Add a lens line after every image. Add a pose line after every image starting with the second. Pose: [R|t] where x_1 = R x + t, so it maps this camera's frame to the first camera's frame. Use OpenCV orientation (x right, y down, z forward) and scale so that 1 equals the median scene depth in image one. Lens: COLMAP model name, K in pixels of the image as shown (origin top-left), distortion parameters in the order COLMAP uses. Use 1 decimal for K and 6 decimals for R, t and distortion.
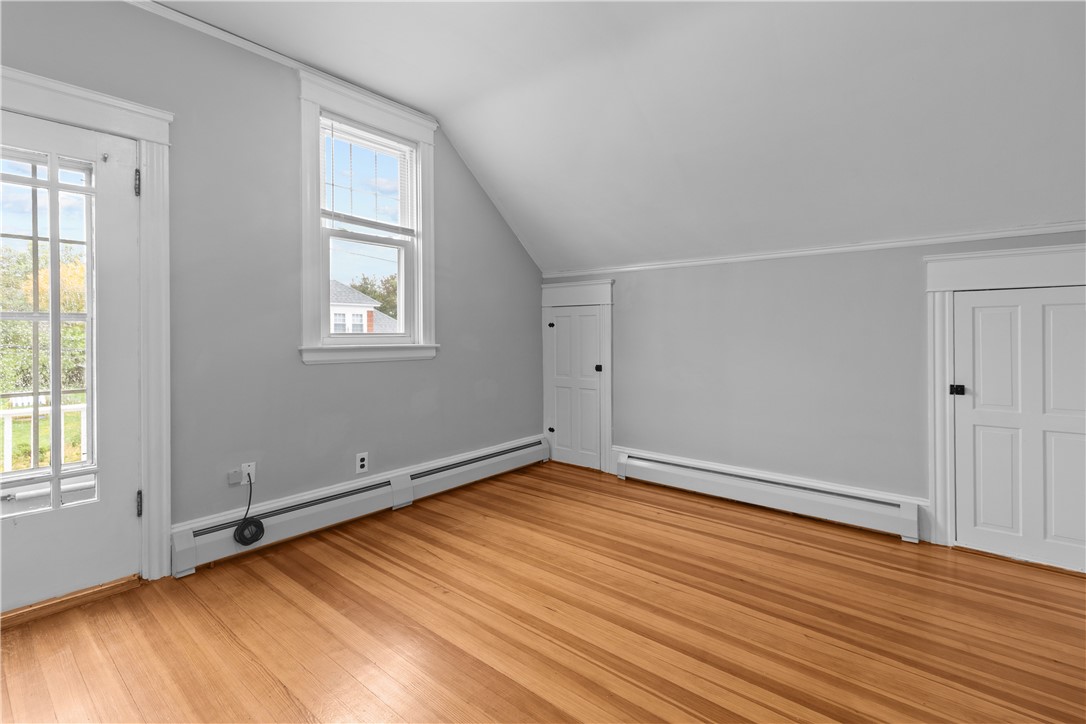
lens RADIAL K [[499.5, 0, 541.5], [0, 499.5, 331.3], [0, 0, 1]] dist [0.002465, 0.000141]
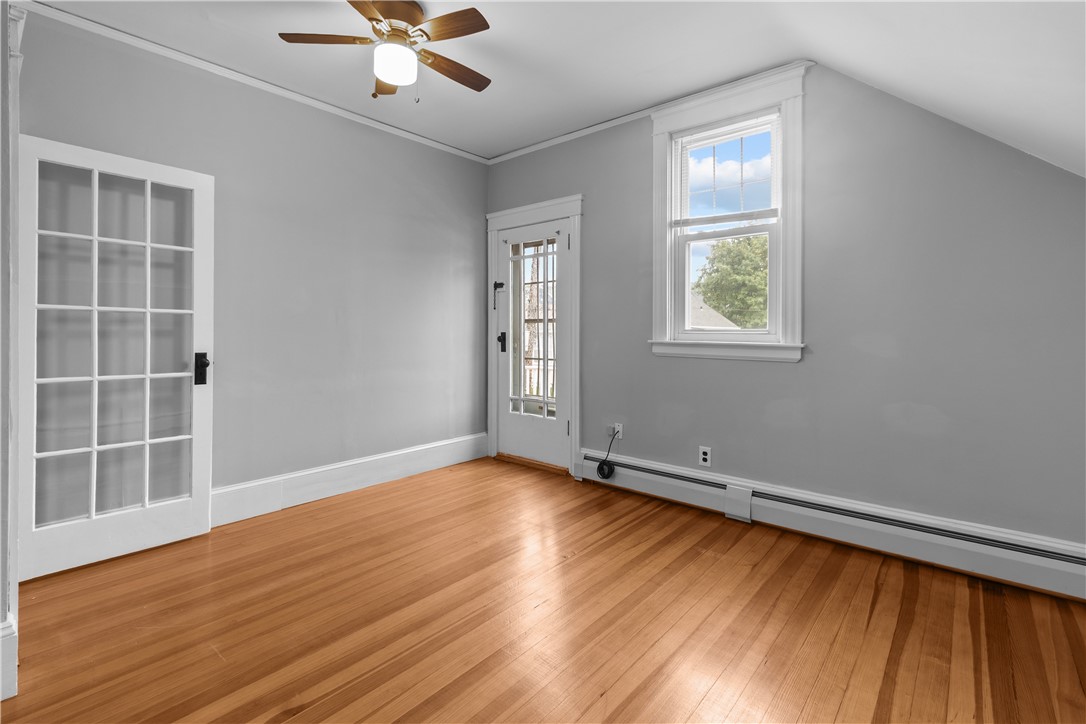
lens RADIAL K [[499.5, 0, 541.5], [0, 499.5, 331.3], [0, 0, 1]] dist [0.002465, 0.000141]
pose [[-0.015100, 0.001555, -0.999885, 0.733062], [-0.003662, 0.999992, 0.001611, 0.007058], [0.999879, 0.003685, -0.015095, 0.746158]]
